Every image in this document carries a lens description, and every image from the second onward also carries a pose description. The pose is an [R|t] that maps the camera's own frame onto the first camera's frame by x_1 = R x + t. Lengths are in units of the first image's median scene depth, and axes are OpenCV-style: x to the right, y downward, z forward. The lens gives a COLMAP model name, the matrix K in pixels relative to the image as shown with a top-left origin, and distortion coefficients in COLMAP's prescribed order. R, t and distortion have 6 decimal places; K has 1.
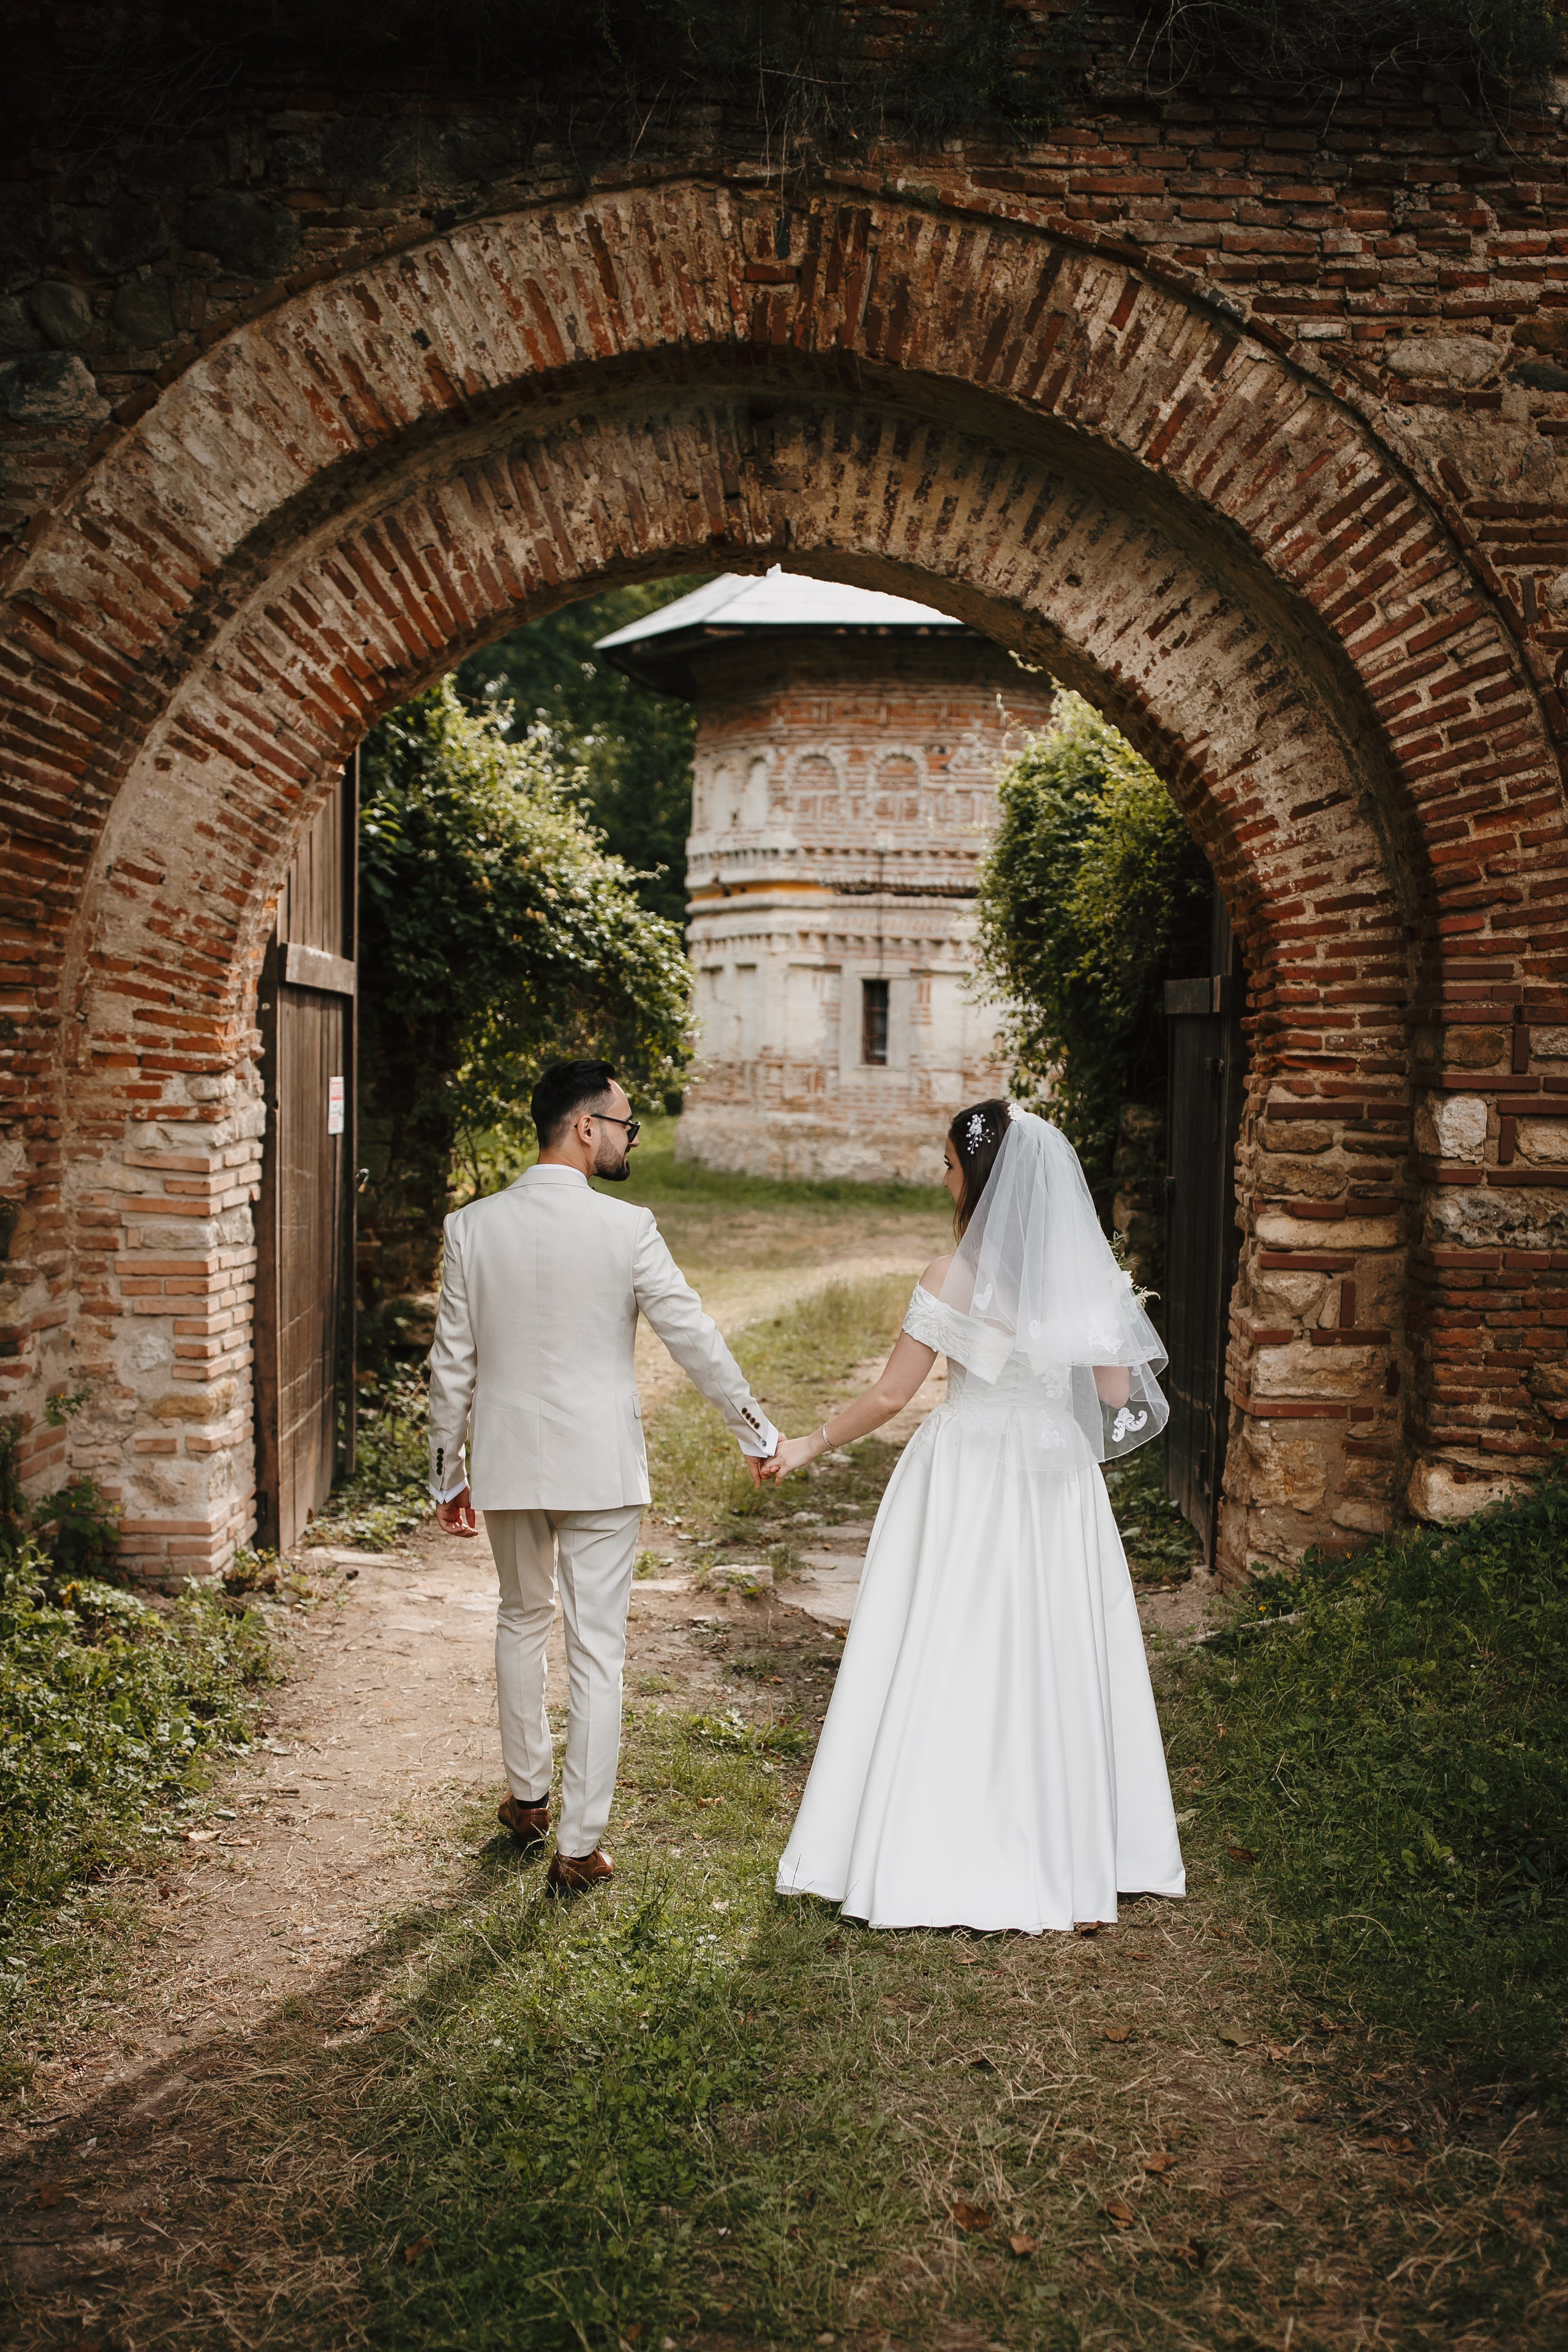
lens RADIAL K [[3516.6, 0, 745.5], [0, 3516.6, 1436.0], [0, 0, 1]] dist [-0.001015, 0.000000]
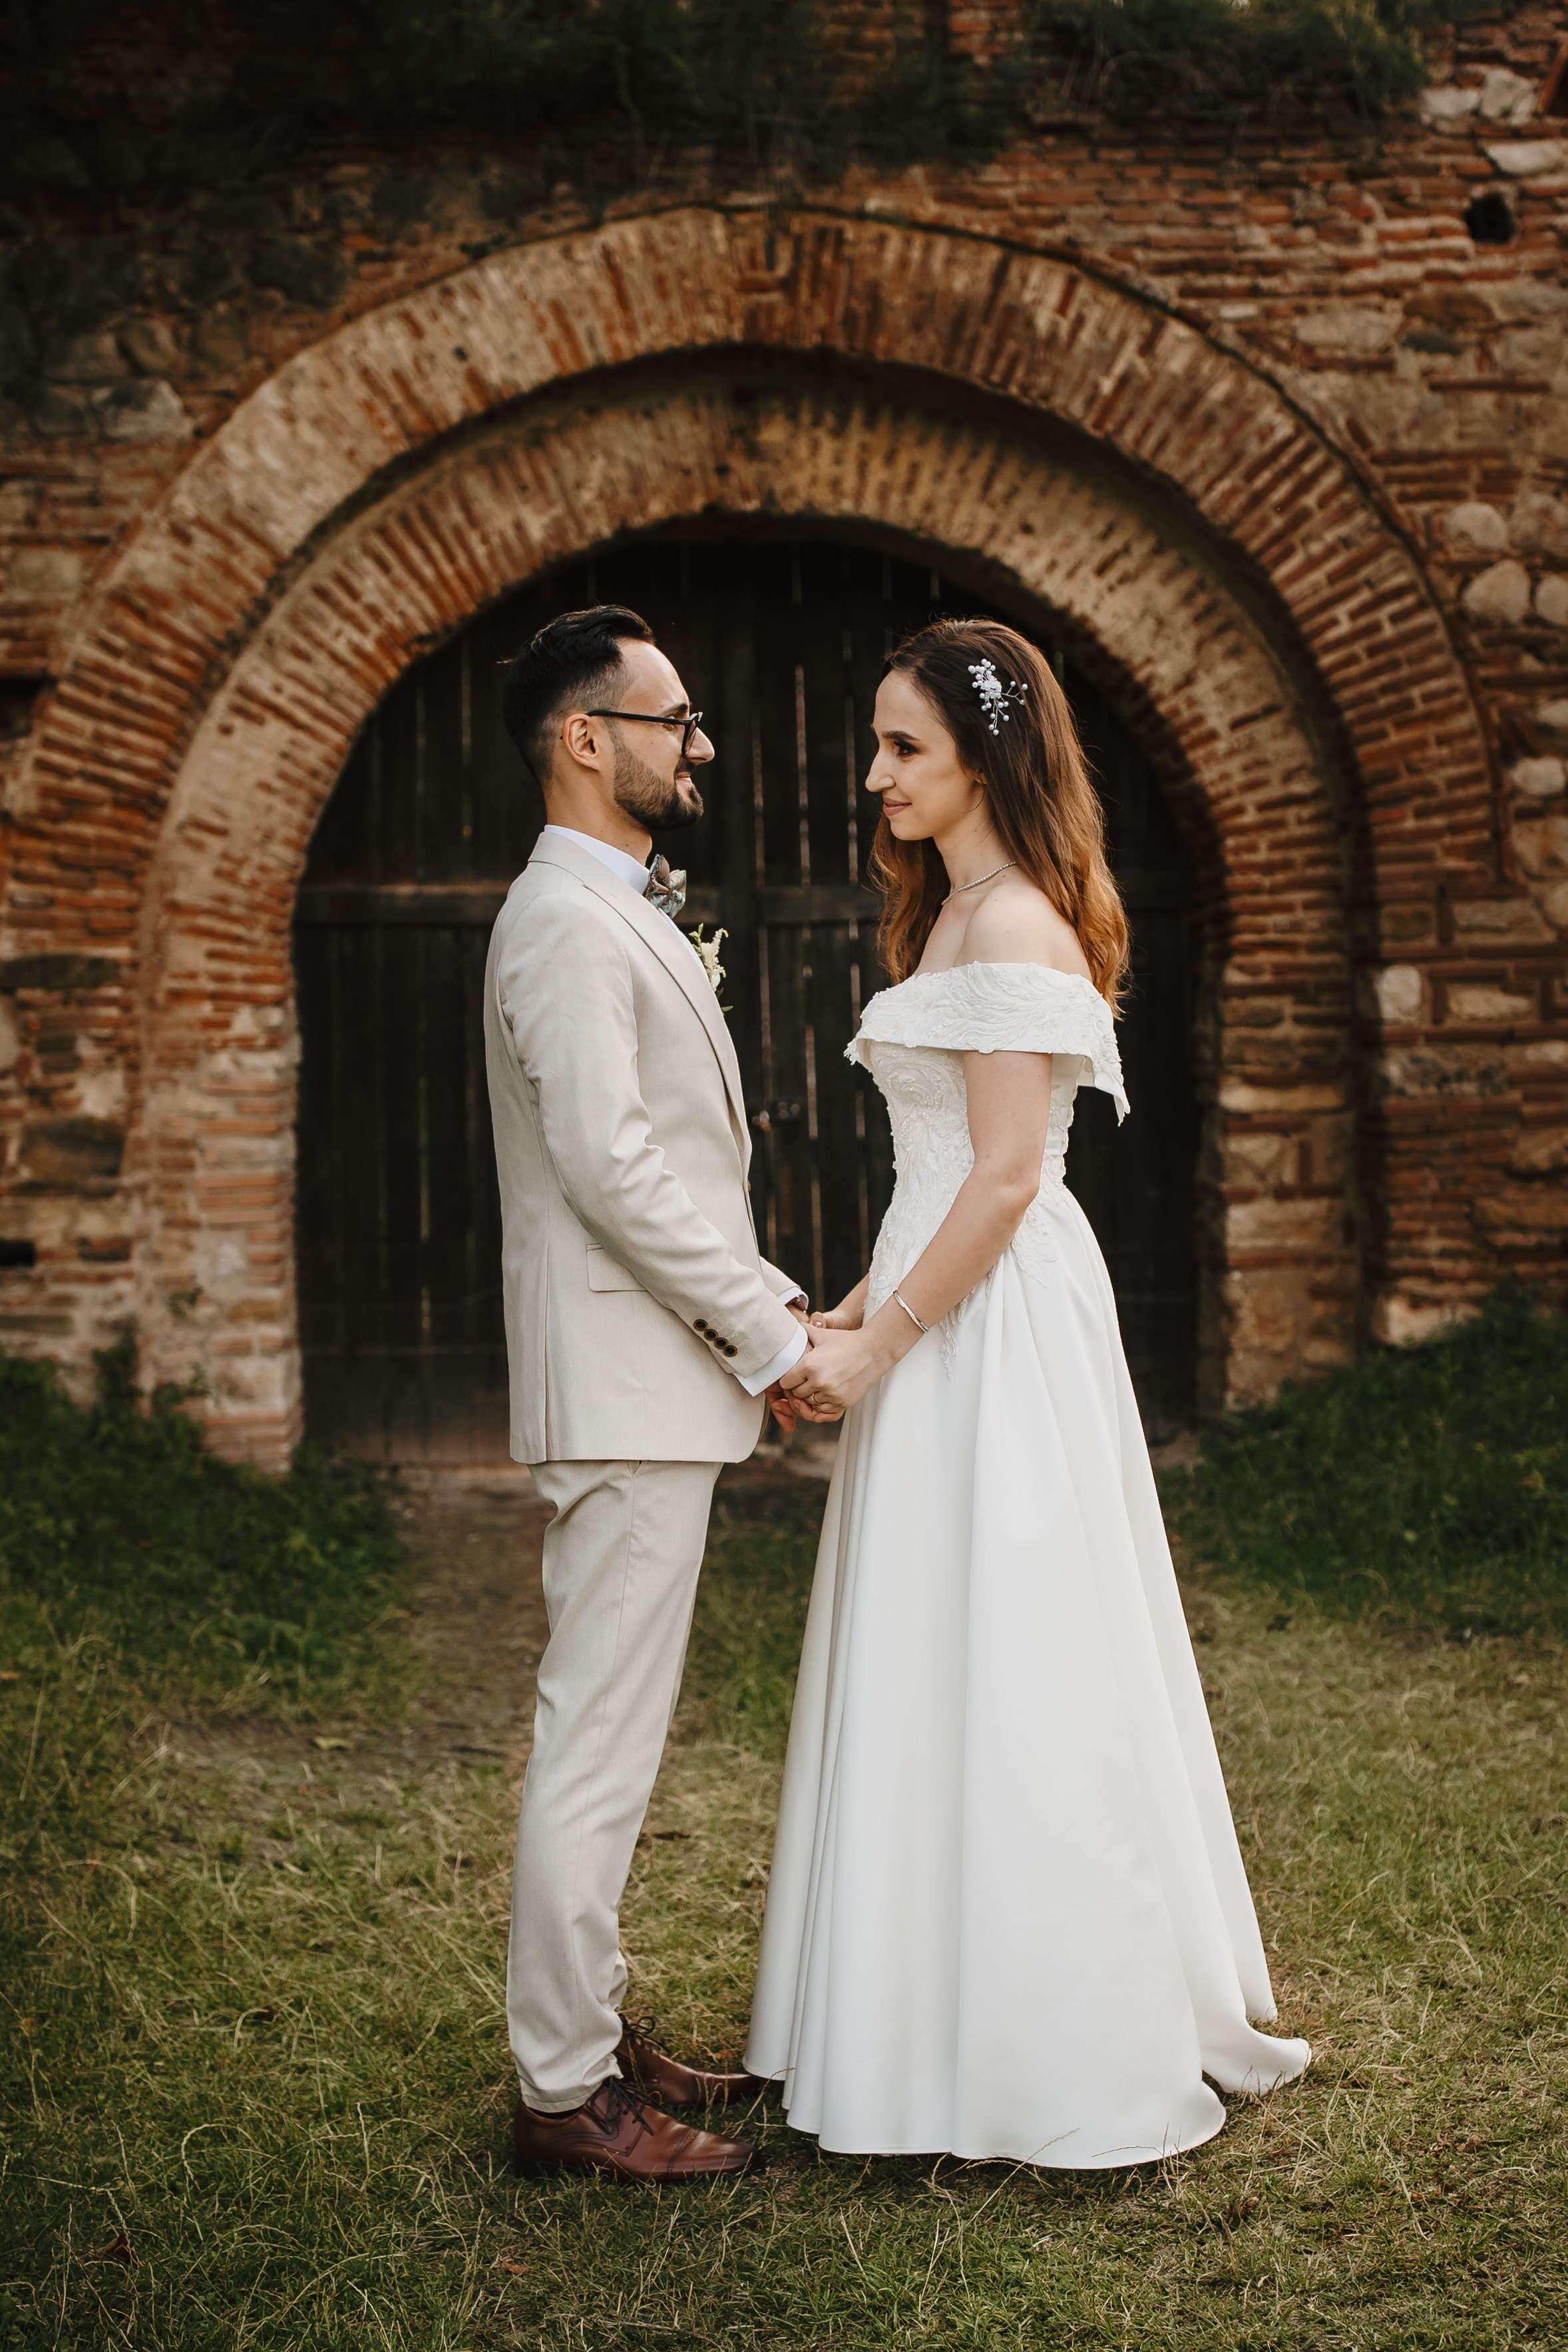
lens RADIAL K [[3810.8, 0, 788.7], [0, 3810.8, 1249.3], [0, 0, 1]] dist [0.004423, 0.000000]
pose [[0.997692, -0.052775, 0.042730, -0.051175], [0.054468, 0.997735, -0.039468, 0.033189], [-0.040550, 0.041705, 0.998307, -0.223377]]
